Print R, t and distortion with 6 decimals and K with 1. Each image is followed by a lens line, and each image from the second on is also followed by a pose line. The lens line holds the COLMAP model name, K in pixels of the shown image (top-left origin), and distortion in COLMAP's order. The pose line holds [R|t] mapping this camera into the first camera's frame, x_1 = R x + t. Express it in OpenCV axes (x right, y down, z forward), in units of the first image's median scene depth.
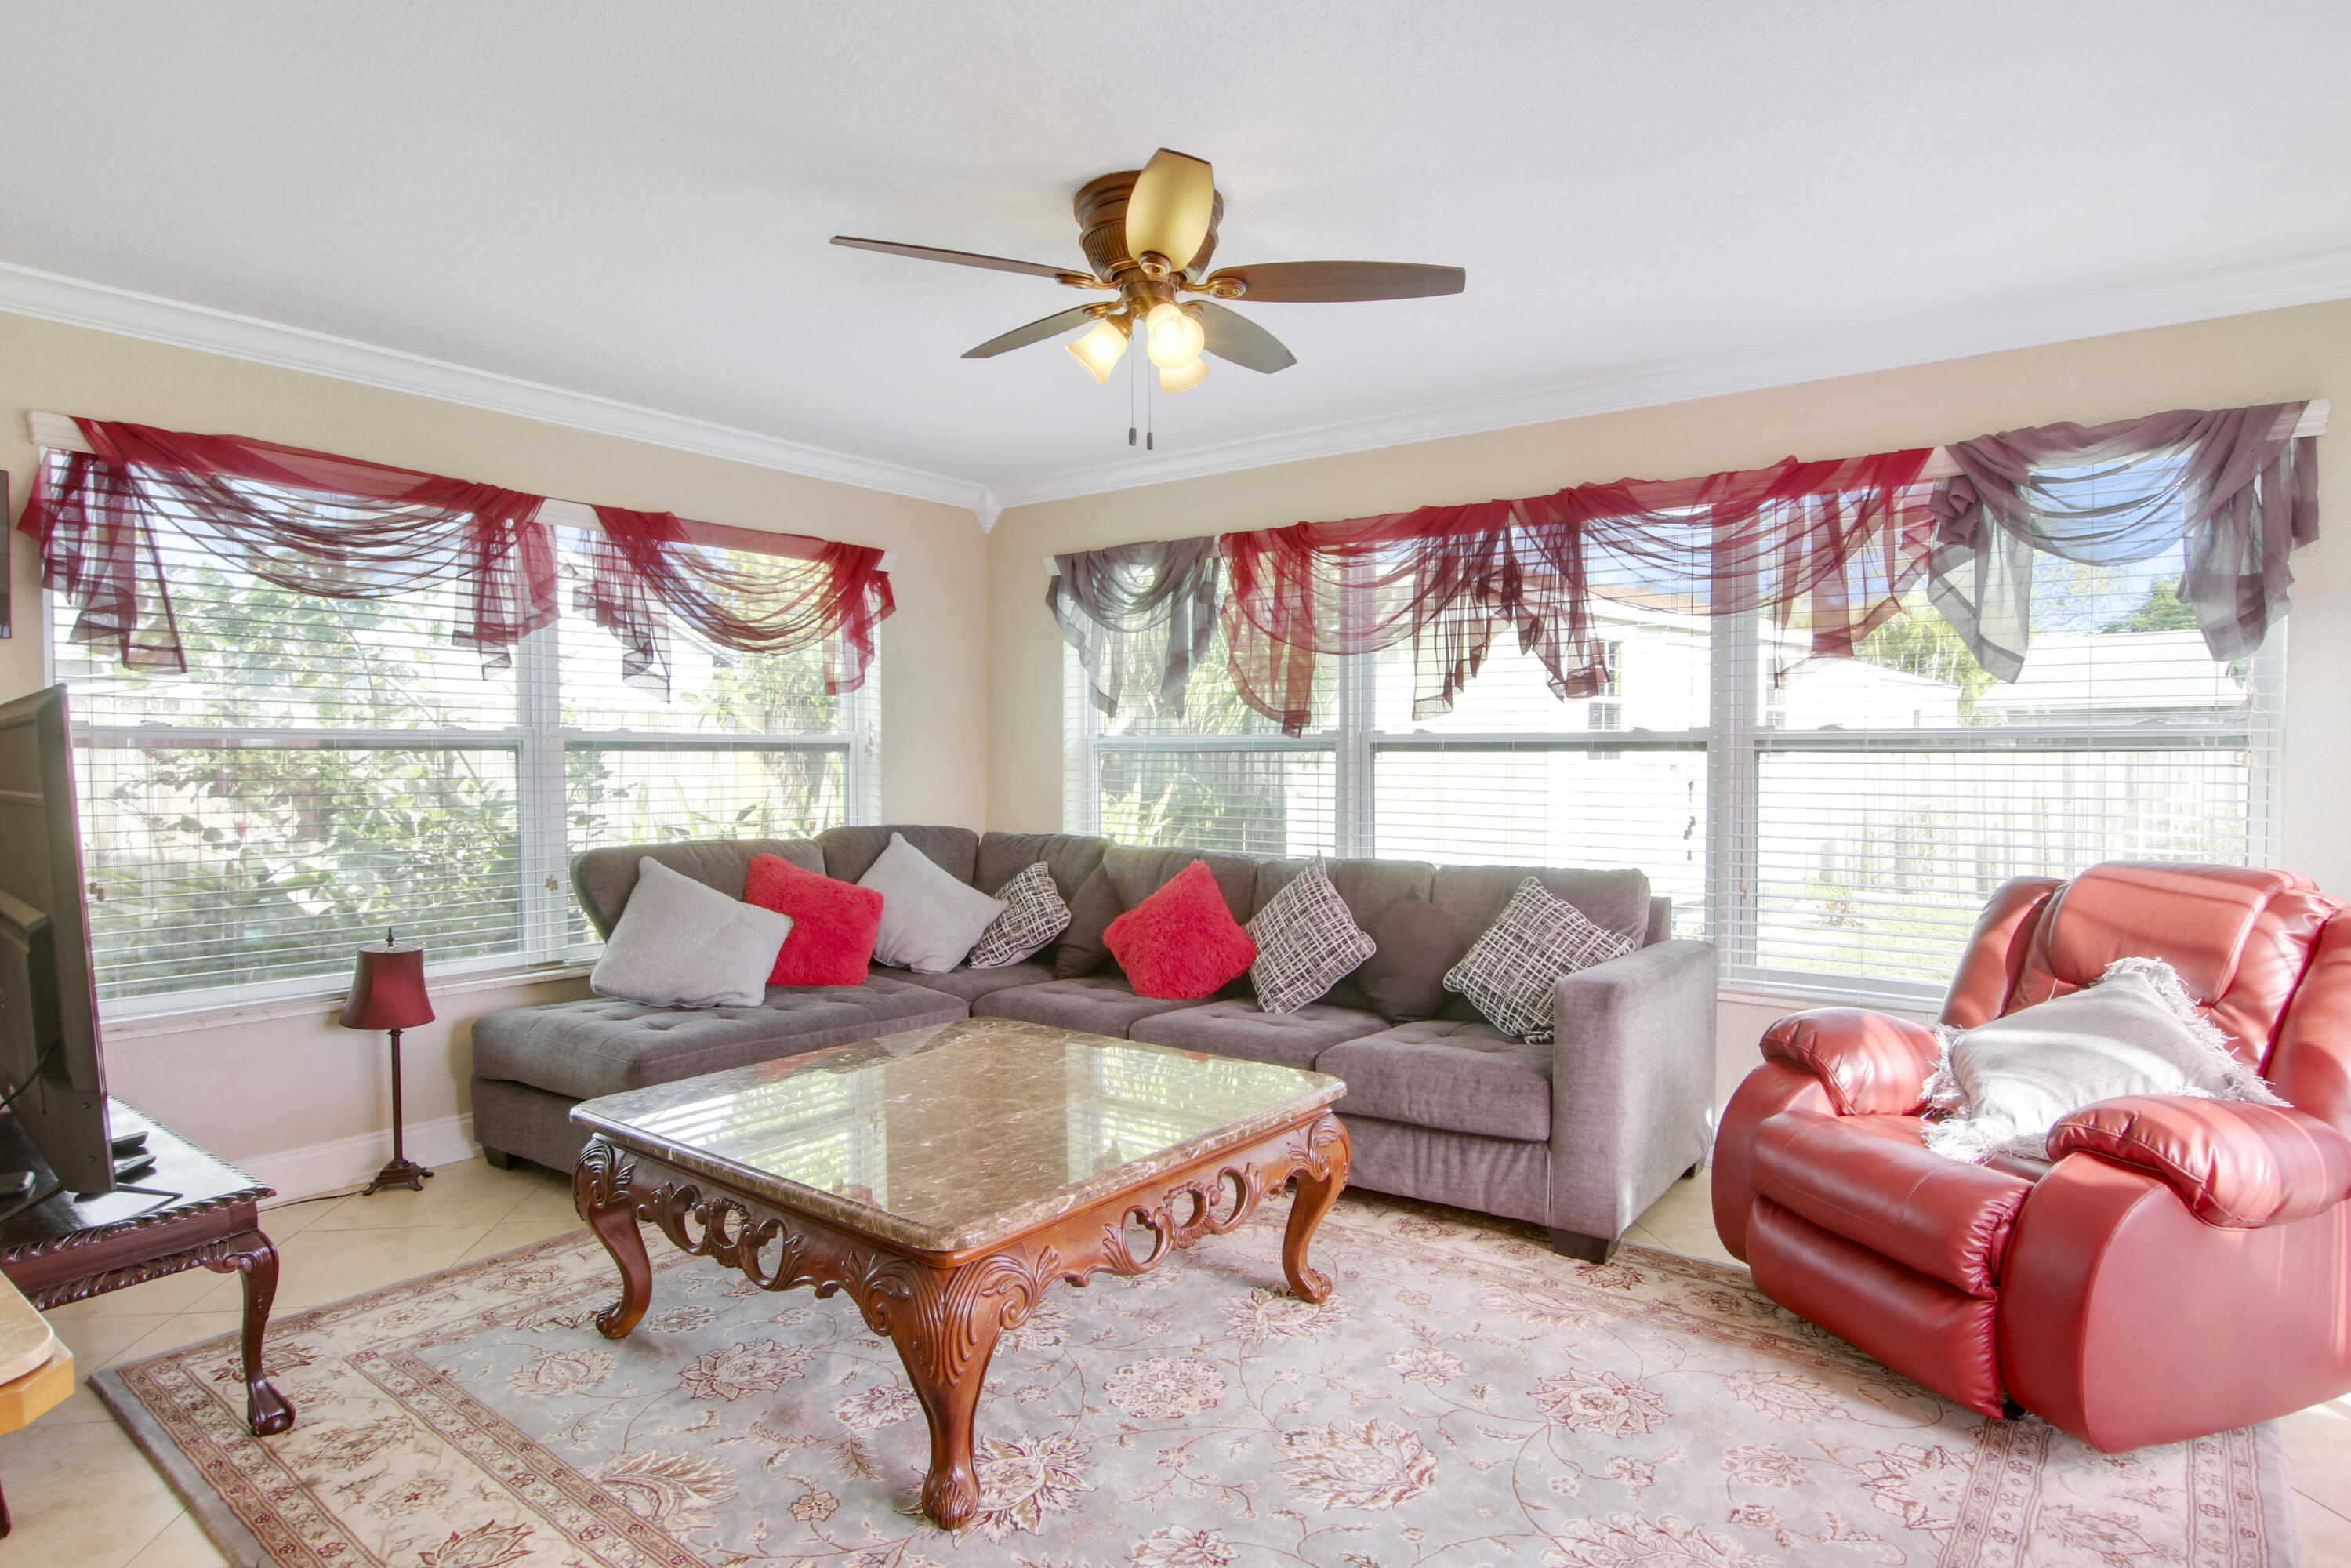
lens RADIAL K [[1240.2, 0, 1175.5], [0, 1240.2, 784.0], [0, 0, 1]] dist [-0.024594, 0.002142]
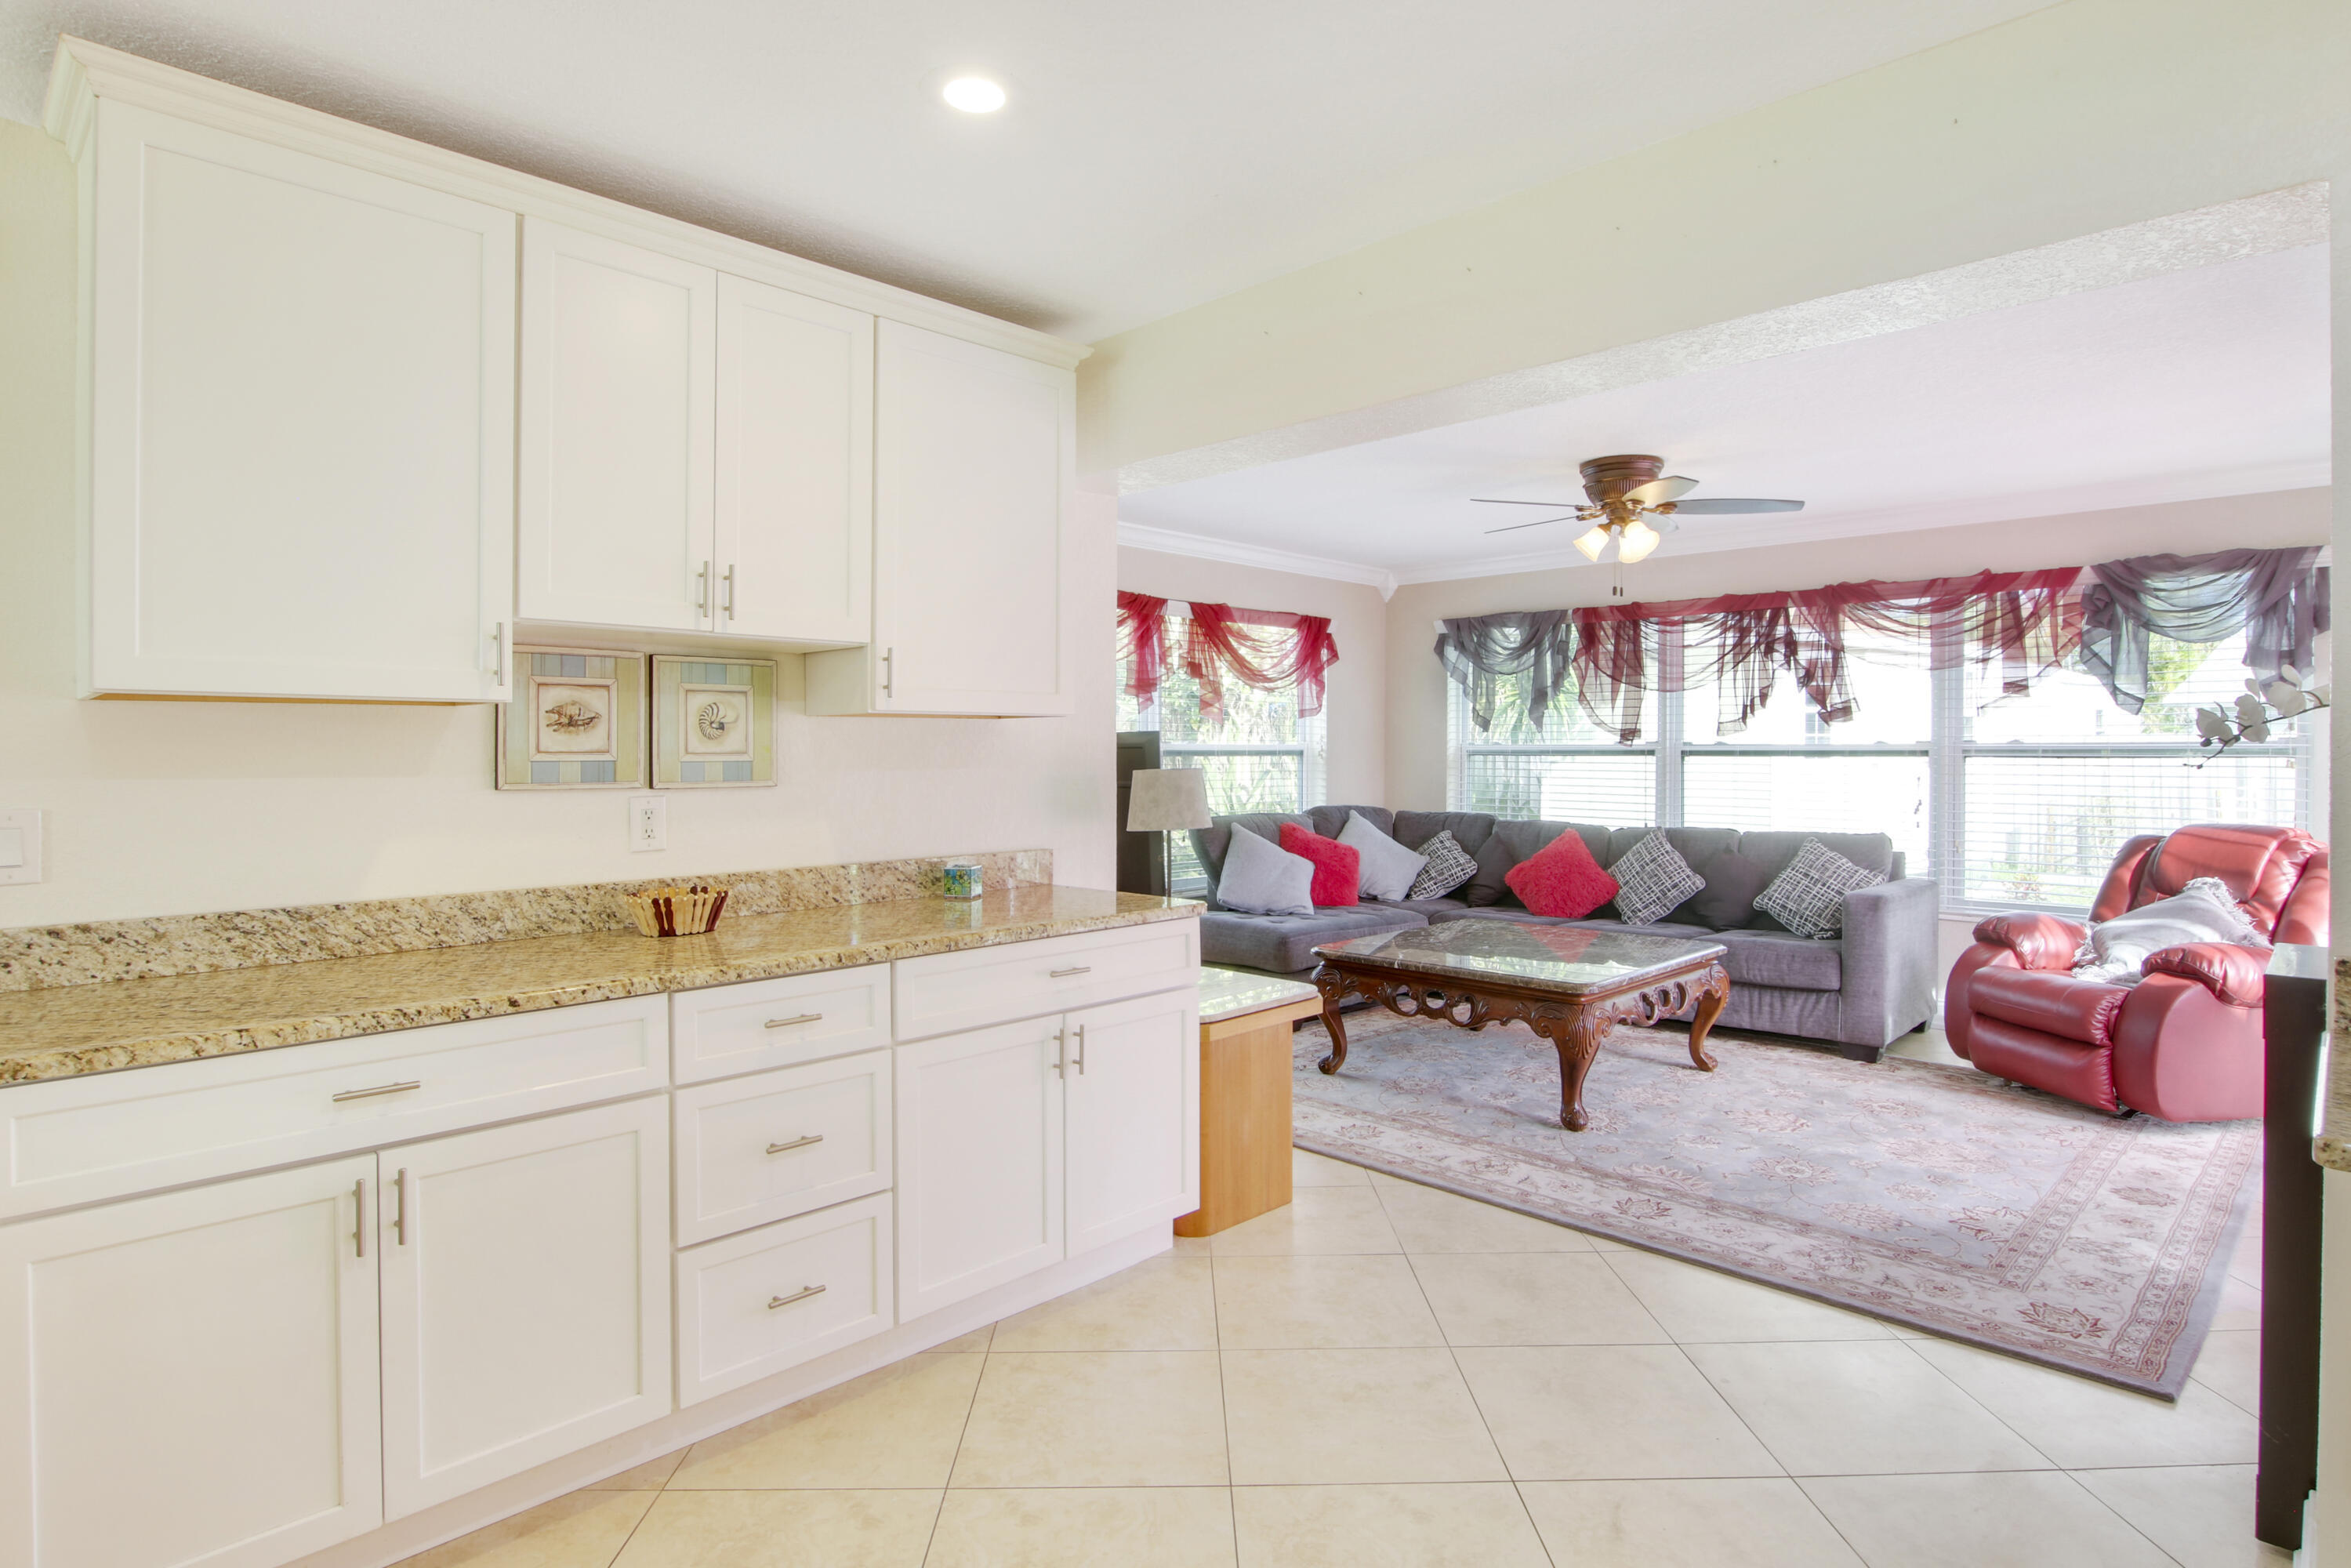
lens RADIAL K [[1211.5, 0, 1181.4], [0, 1211.5, 757.9], [0, 0, 1]] dist [-0.019785, -0.001058]
pose [[0.992992, -0.001624, -0.118172, -0.342931], [-0.000214, 0.999879, -0.015540, -0.001751], [0.118183, 0.015457, 0.992872, -0.643321]]
